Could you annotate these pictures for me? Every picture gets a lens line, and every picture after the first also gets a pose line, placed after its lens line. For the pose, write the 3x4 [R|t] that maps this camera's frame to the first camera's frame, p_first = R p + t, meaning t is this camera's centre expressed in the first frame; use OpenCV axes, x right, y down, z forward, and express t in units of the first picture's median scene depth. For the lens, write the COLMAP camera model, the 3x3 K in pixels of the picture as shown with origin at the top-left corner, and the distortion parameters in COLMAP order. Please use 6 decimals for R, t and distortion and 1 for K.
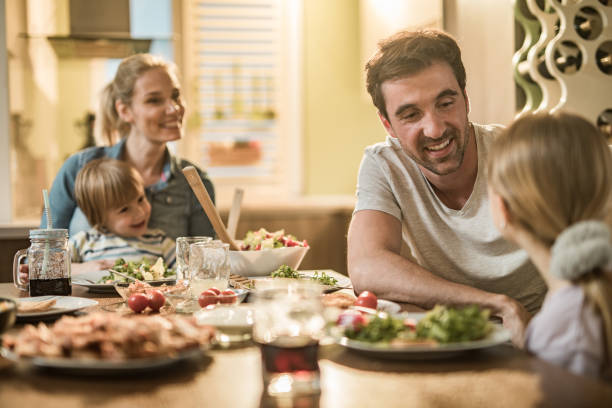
lens RADIAL K [[862.2, 0, 303.1], [0, 862.2, 190.3], [0, 0, 1]] dist [0.007035, 0.059613]
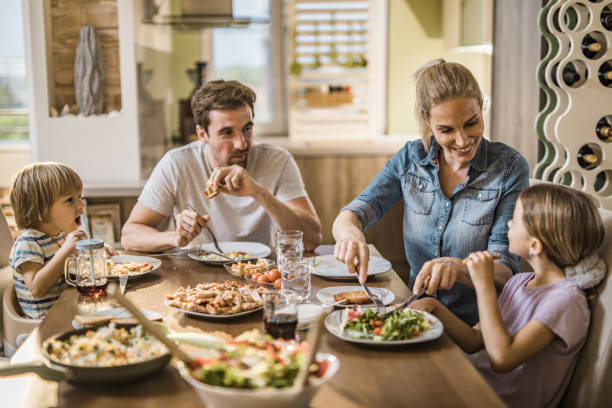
lens RADIAL K [[862.2, 0, 303.1], [0, 862.2, 190.3], [0, 0, 1]] dist [0.007035, 0.059613]
pose [[0.991993, 0.032865, -0.121941, 0.069255], [-0.017464, 0.991967, 0.125282, -0.124224], [0.125079, -0.122149, 0.984599, -0.263779]]
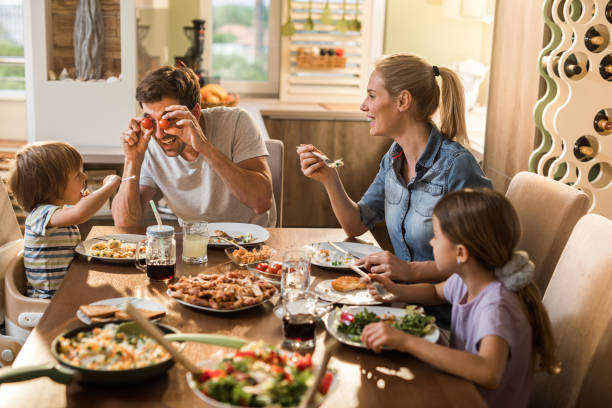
lens RADIAL K [[862.2, 0, 303.1], [0, 862.2, 190.3], [0, 0, 1]] dist [0.007035, 0.059613]
pose [[0.991677, 0.078578, -0.101994, 0.051339], [-0.058100, 0.980037, 0.190139, -0.174986], [0.114899, -0.182631, 0.976445, -0.268607]]
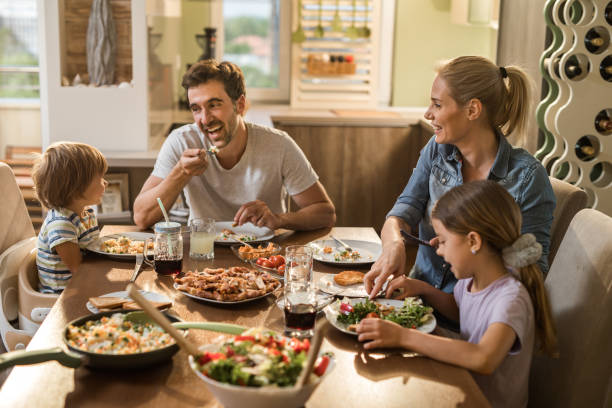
lens RADIAL K [[862.2, 0, 303.1], [0, 862.2, 190.3], [0, 0, 1]] dist [0.007035, 0.059613]
pose [[0.989942, 0.072909, -0.121243, 0.068369], [-0.050406, 0.982509, 0.179265, -0.166943], [0.132193, -0.171350, 0.976301, -0.294054]]
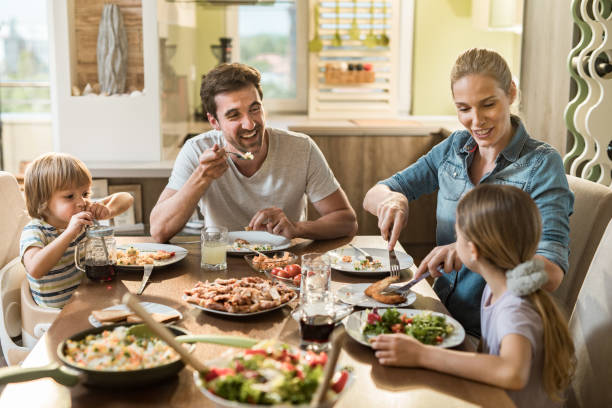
lens RADIAL K [[862.2, 0, 303.1], [0, 862.2, 190.3], [0, 0, 1]] dist [0.007035, 0.059613]
pose [[0.987541, 0.057443, -0.146504, 0.067004], [-0.033452, 0.986347, 0.161248, -0.146297], [0.153766, -0.154338, 0.975979, -0.244146]]
